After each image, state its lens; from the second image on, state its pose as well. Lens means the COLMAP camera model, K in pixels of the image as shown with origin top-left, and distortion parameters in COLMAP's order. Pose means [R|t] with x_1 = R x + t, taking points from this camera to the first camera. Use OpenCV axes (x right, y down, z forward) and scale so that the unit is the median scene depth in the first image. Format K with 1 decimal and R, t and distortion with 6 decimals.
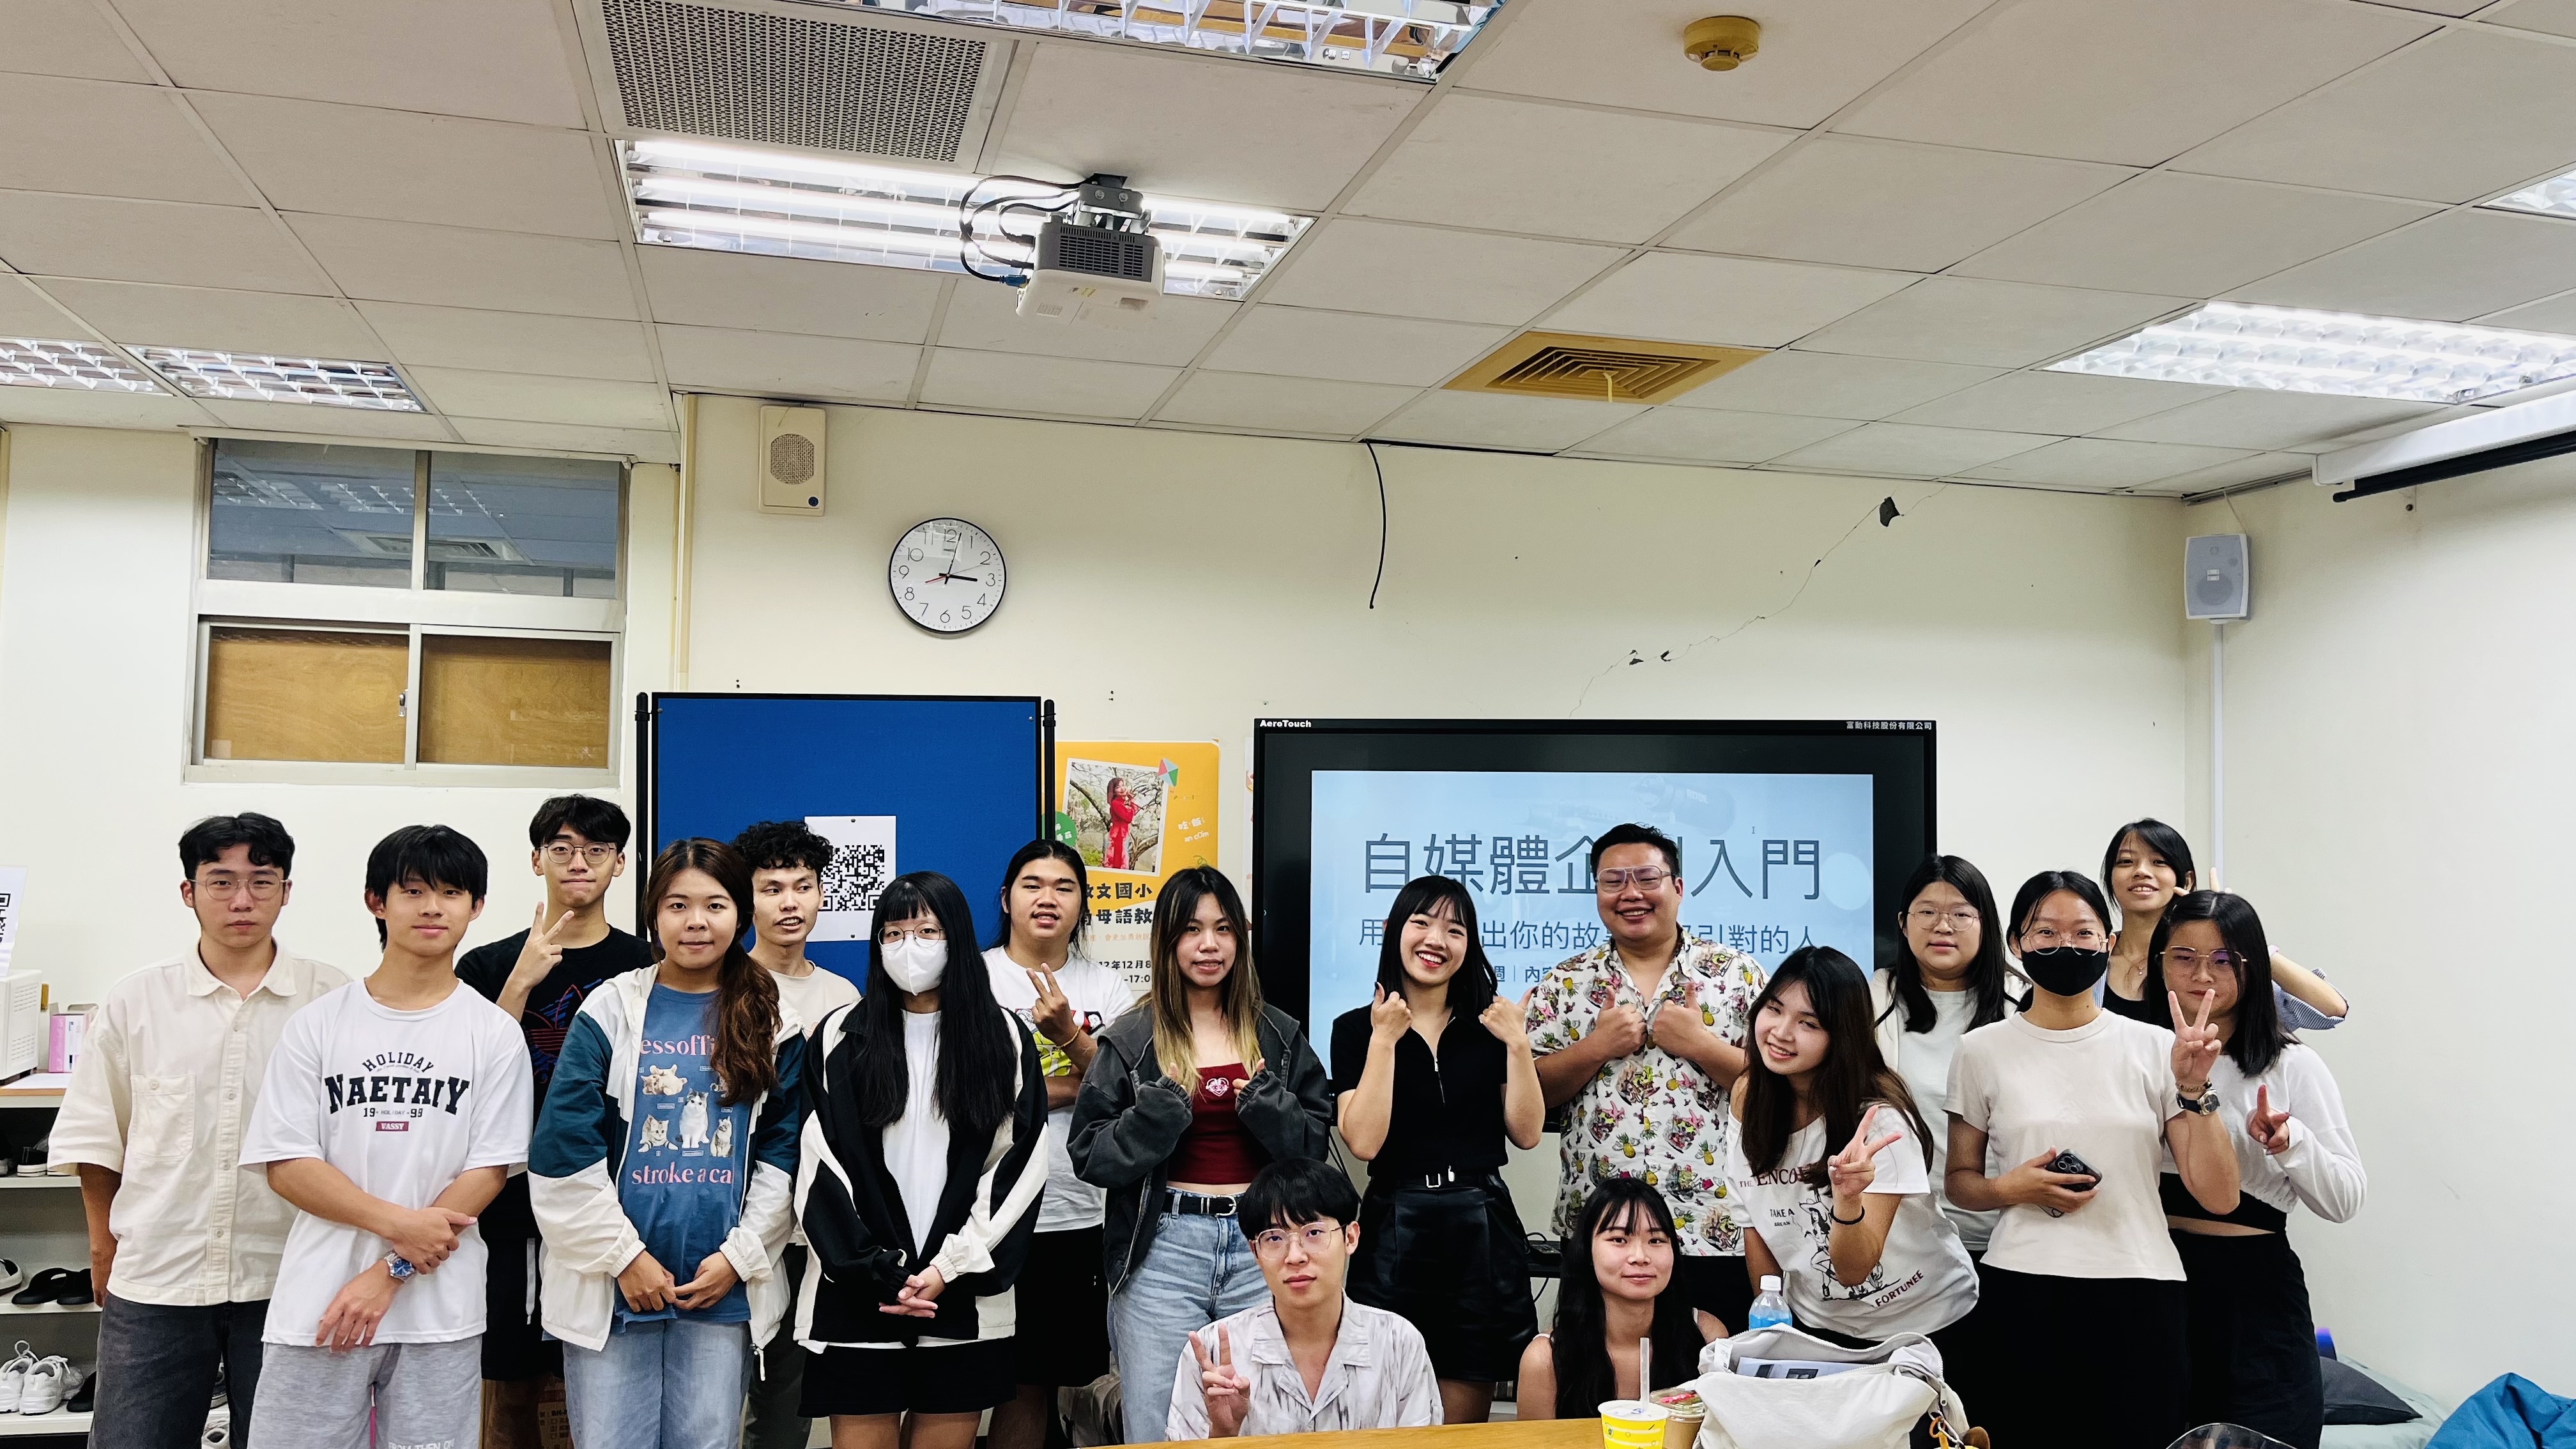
lens RADIAL K [[1959.4, 0, 1299.5], [0, 1959.4, 740.1], [0, 0, 1]] dist [0.056788, -0.085652]
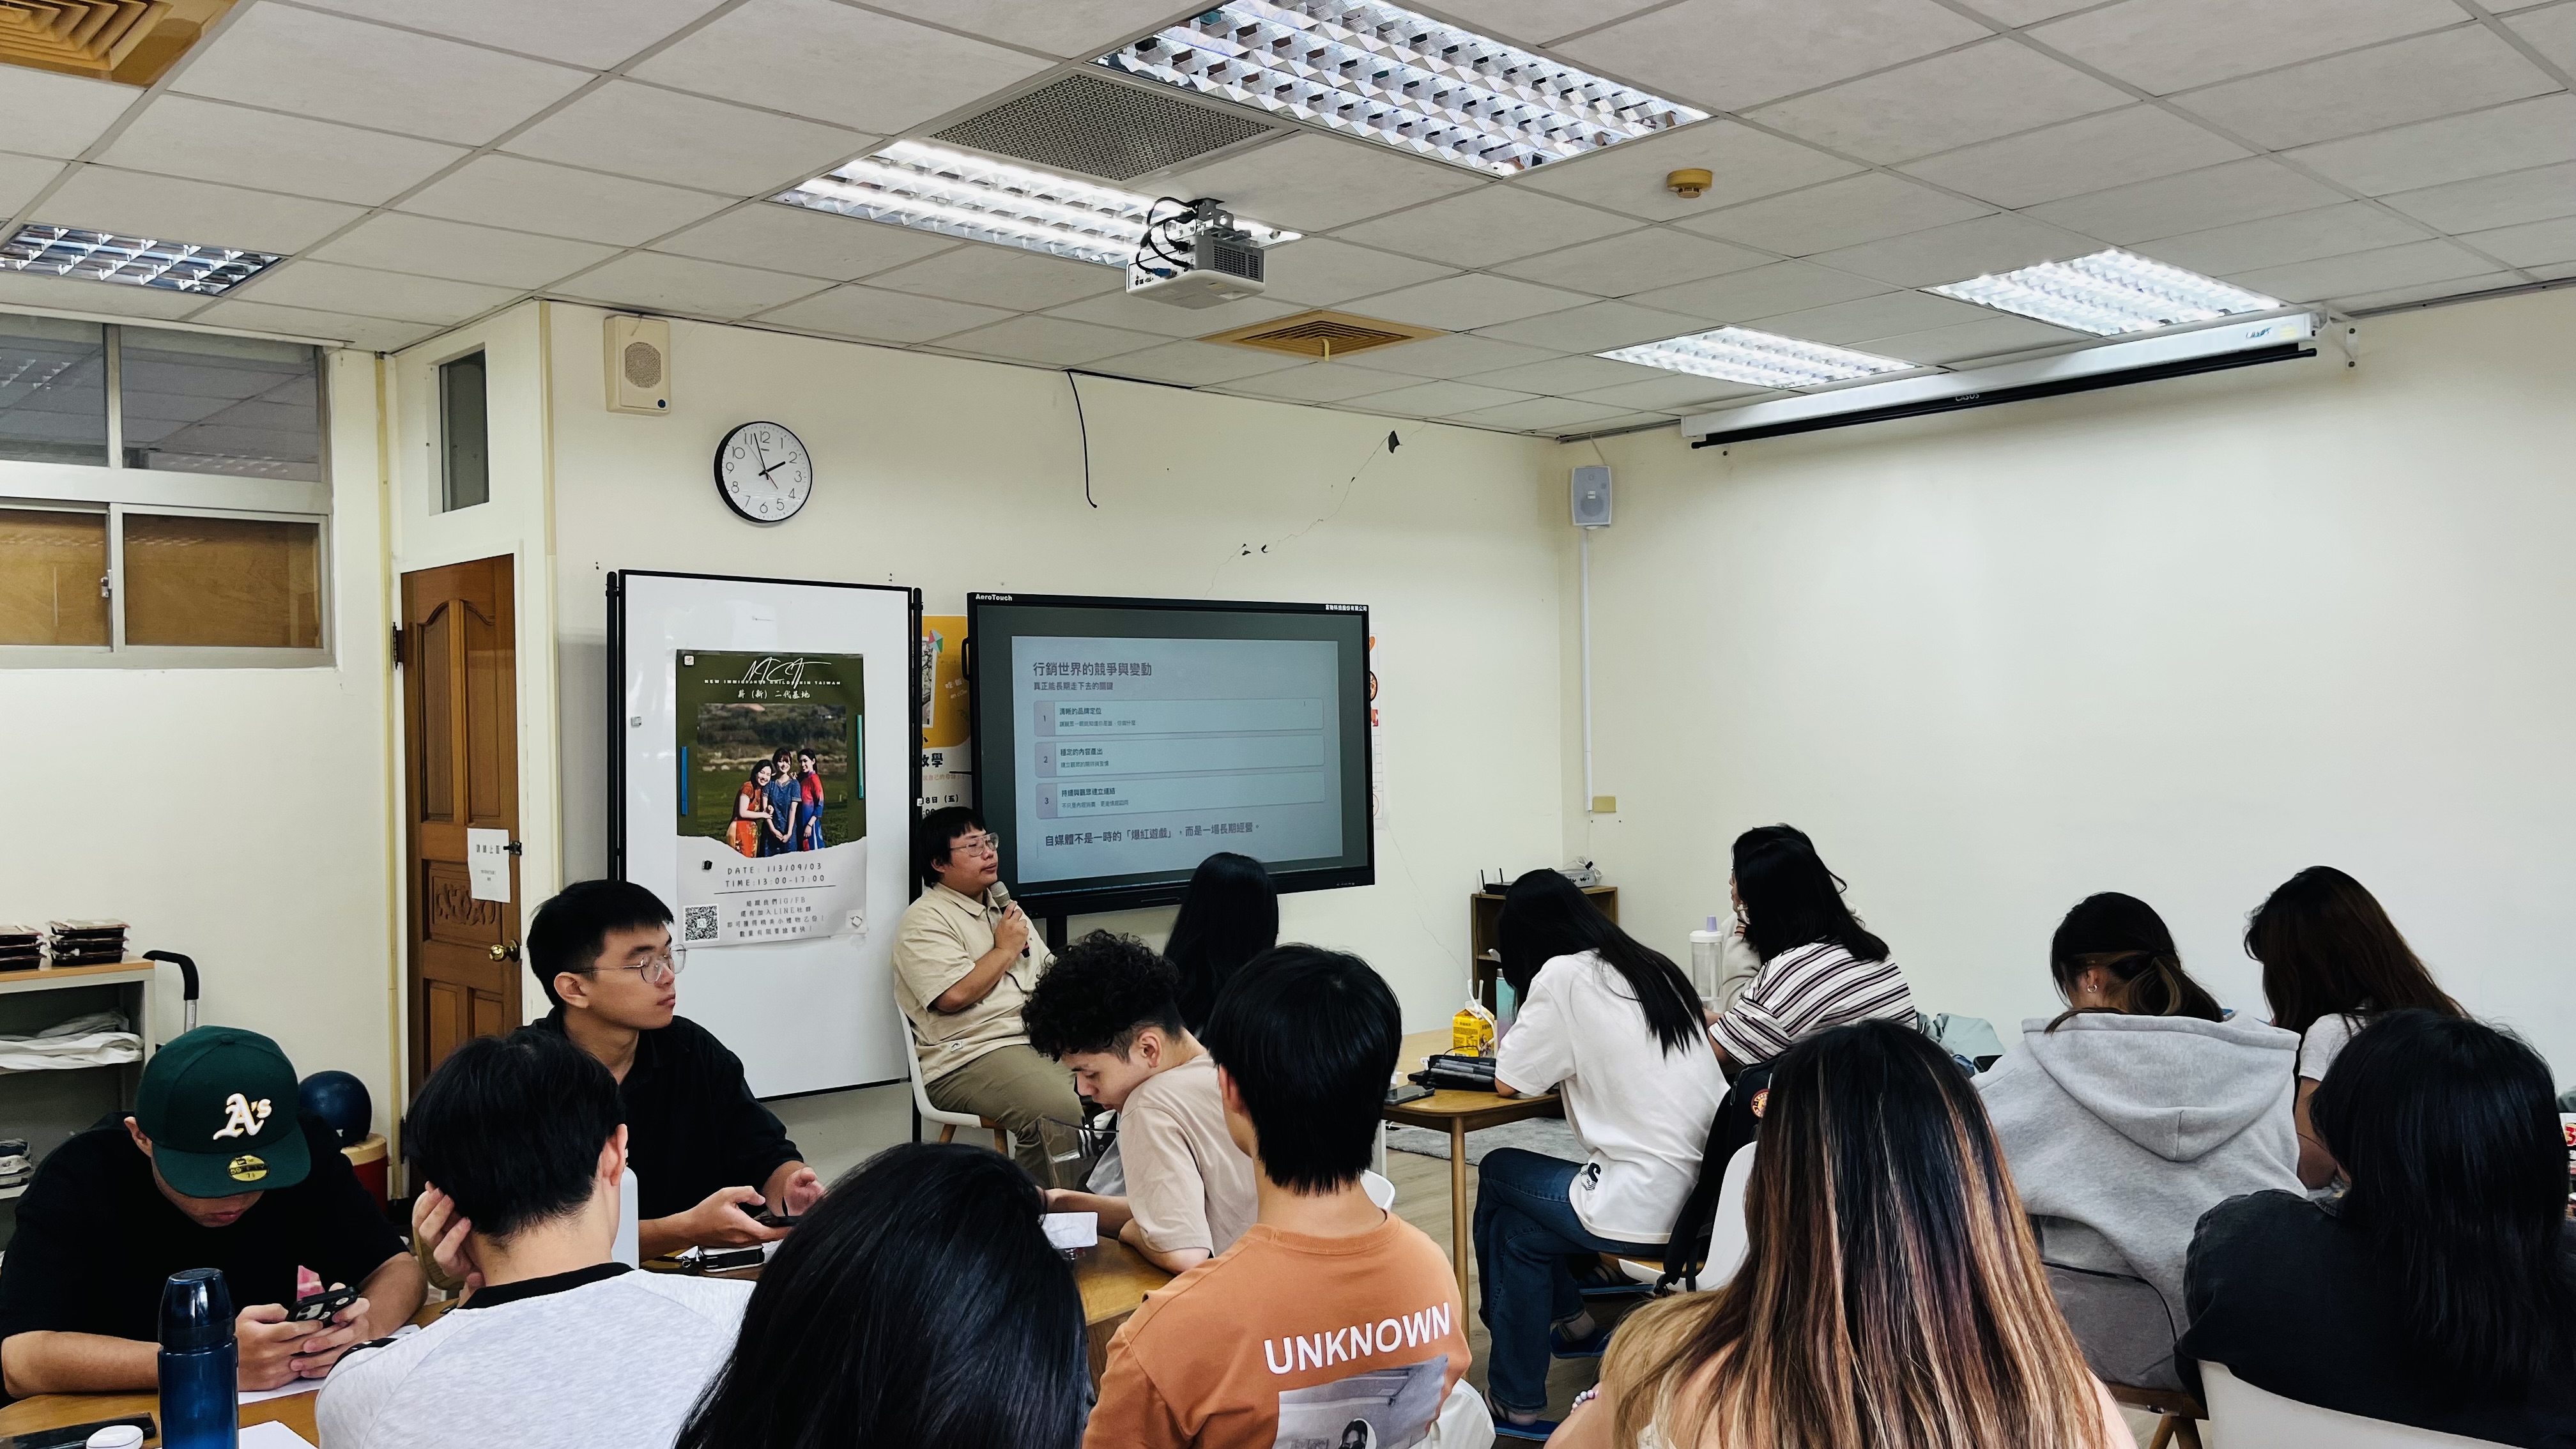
lens RADIAL K [[1959.4, 0, 1299.5], [0, 1959.4, 740.1], [0, 0, 1]] dist [0.056788, -0.085652]
pose [[0.875060, -0.038437, 0.482485, -0.469631], [0.010968, 0.998161, 0.059625, 0.007516], [-0.483889, -0.046883, 0.873872, -0.166202]]
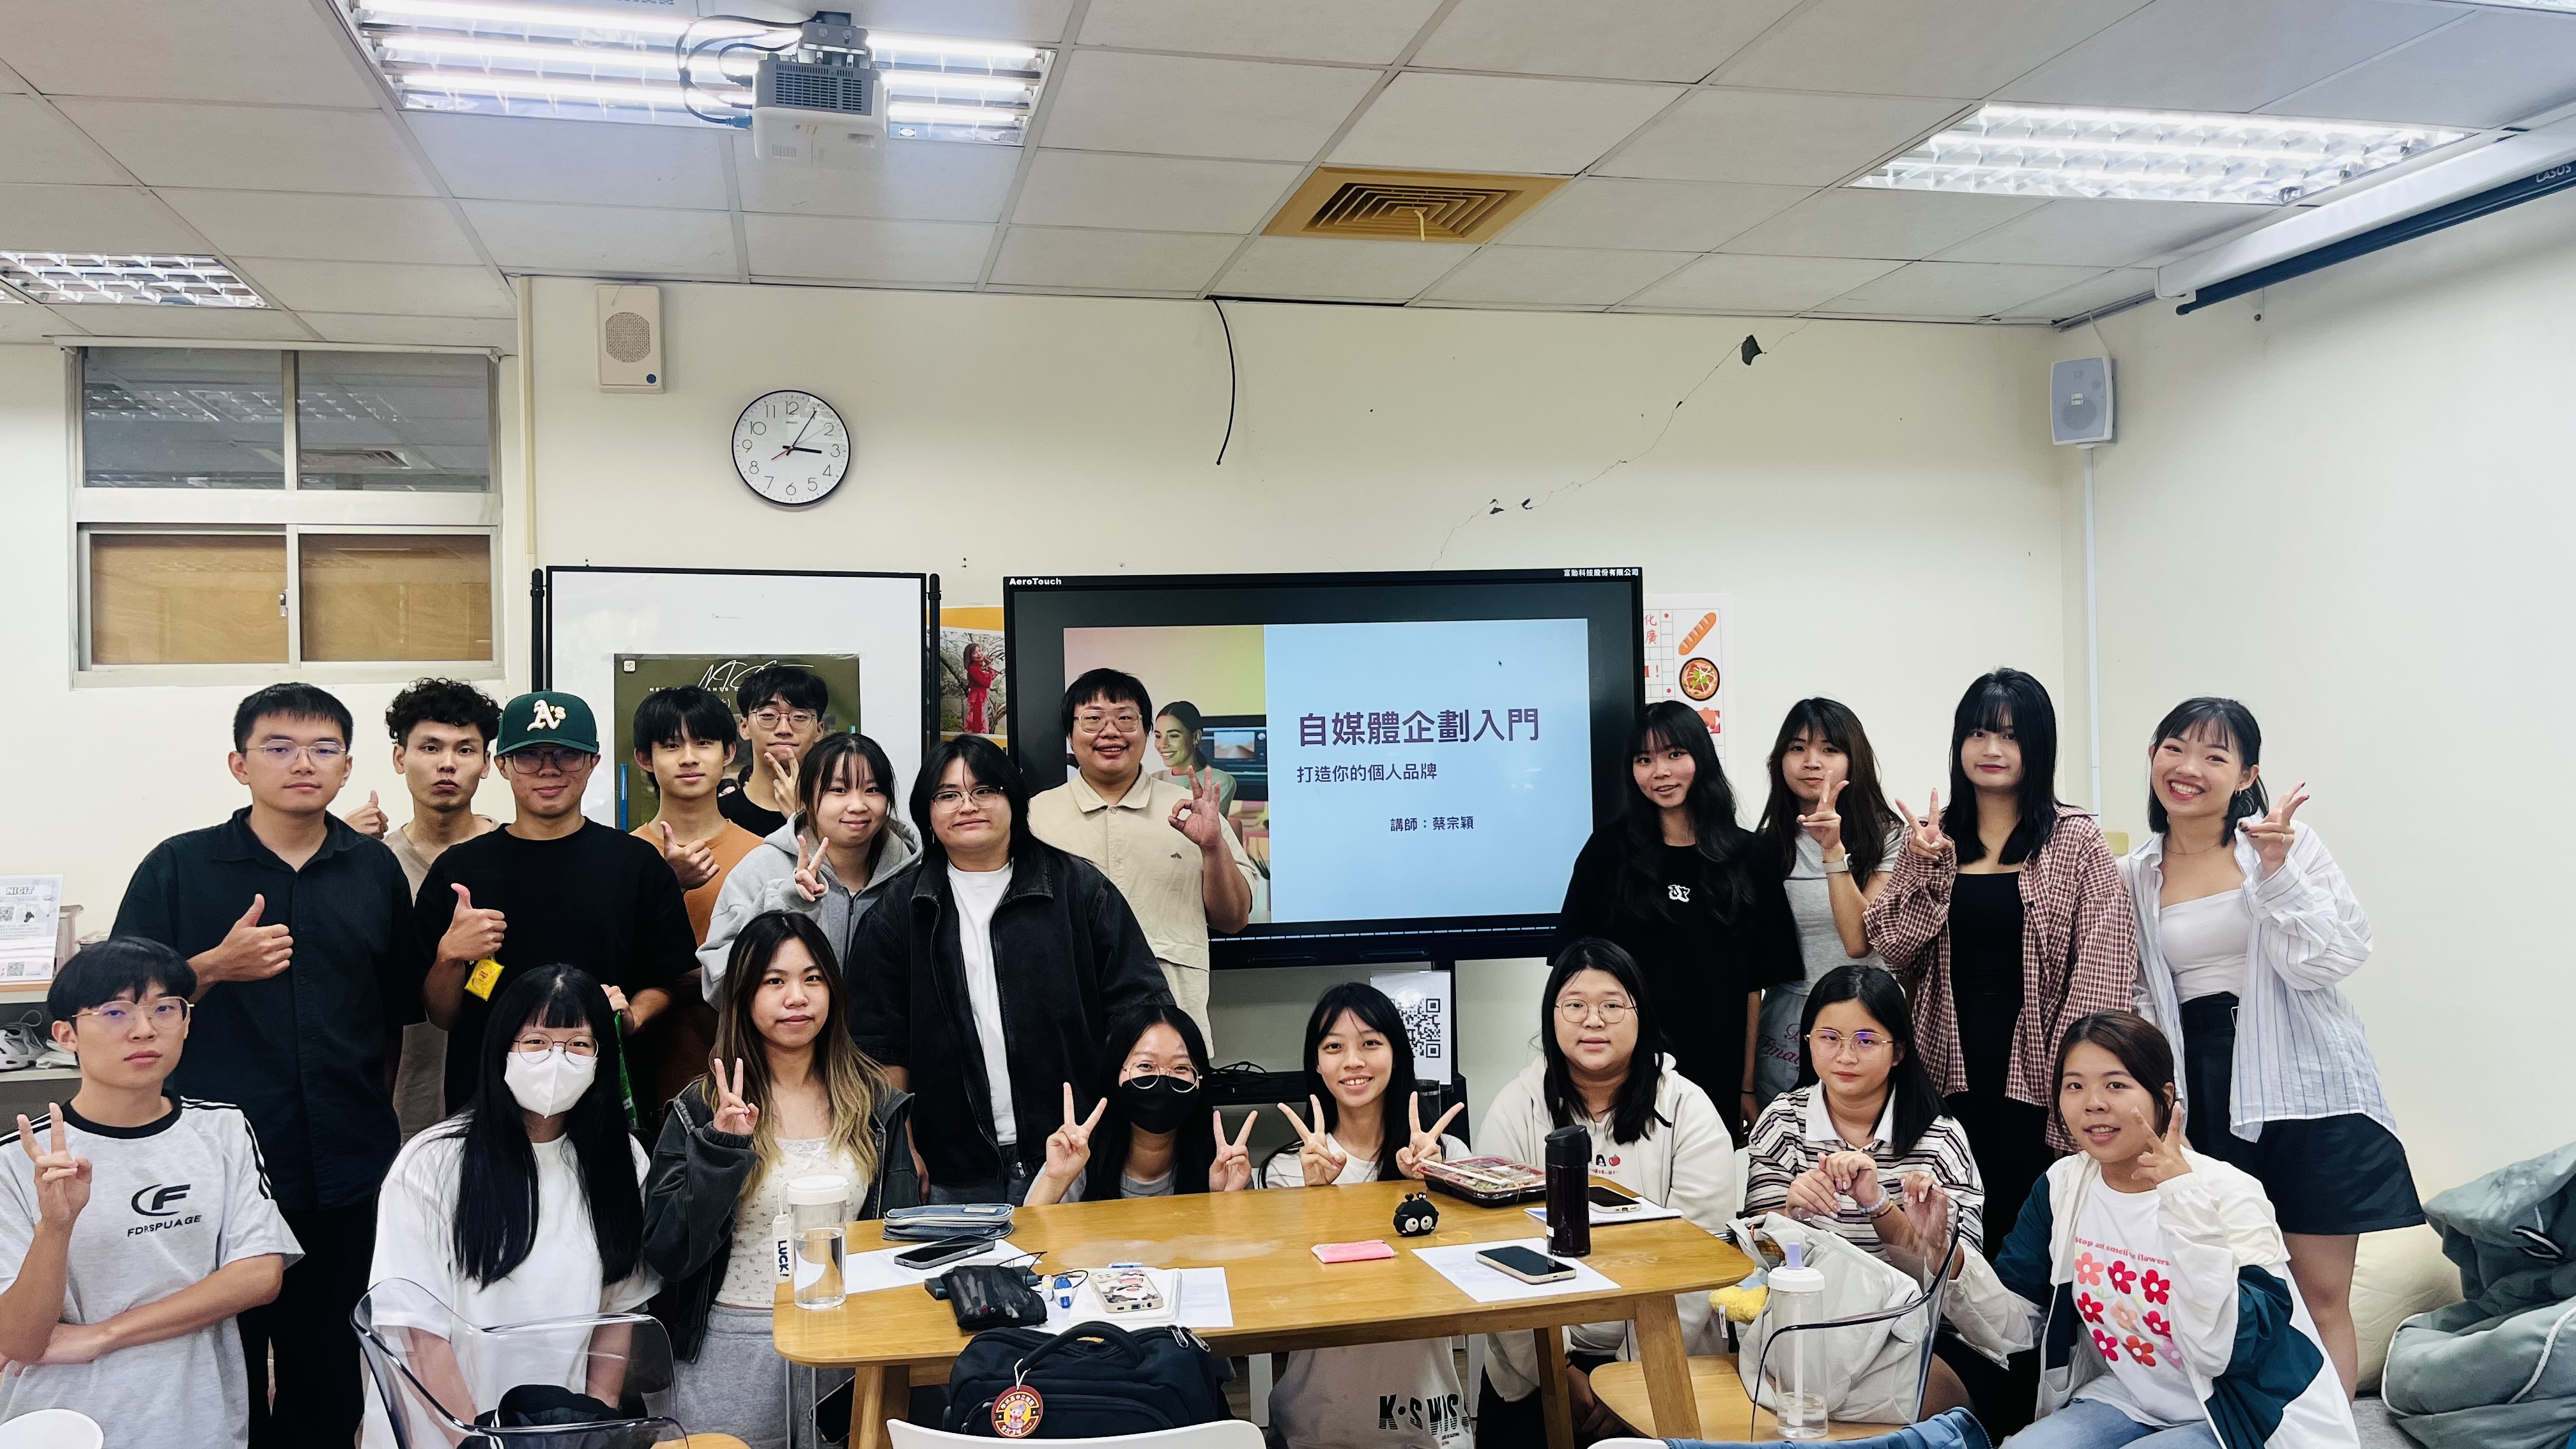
lens RADIAL K [[1959.4, 0, 1299.5], [0, 1959.4, 740.1], [0, 0, 1]] dist [0.056788, -0.085652]
pose [[0.999044, -0.040430, -0.016614, 0.091172], [0.041167, 0.998057, 0.046769, 0.028914], [0.014690, -0.047408, 0.998768, -0.009681]]
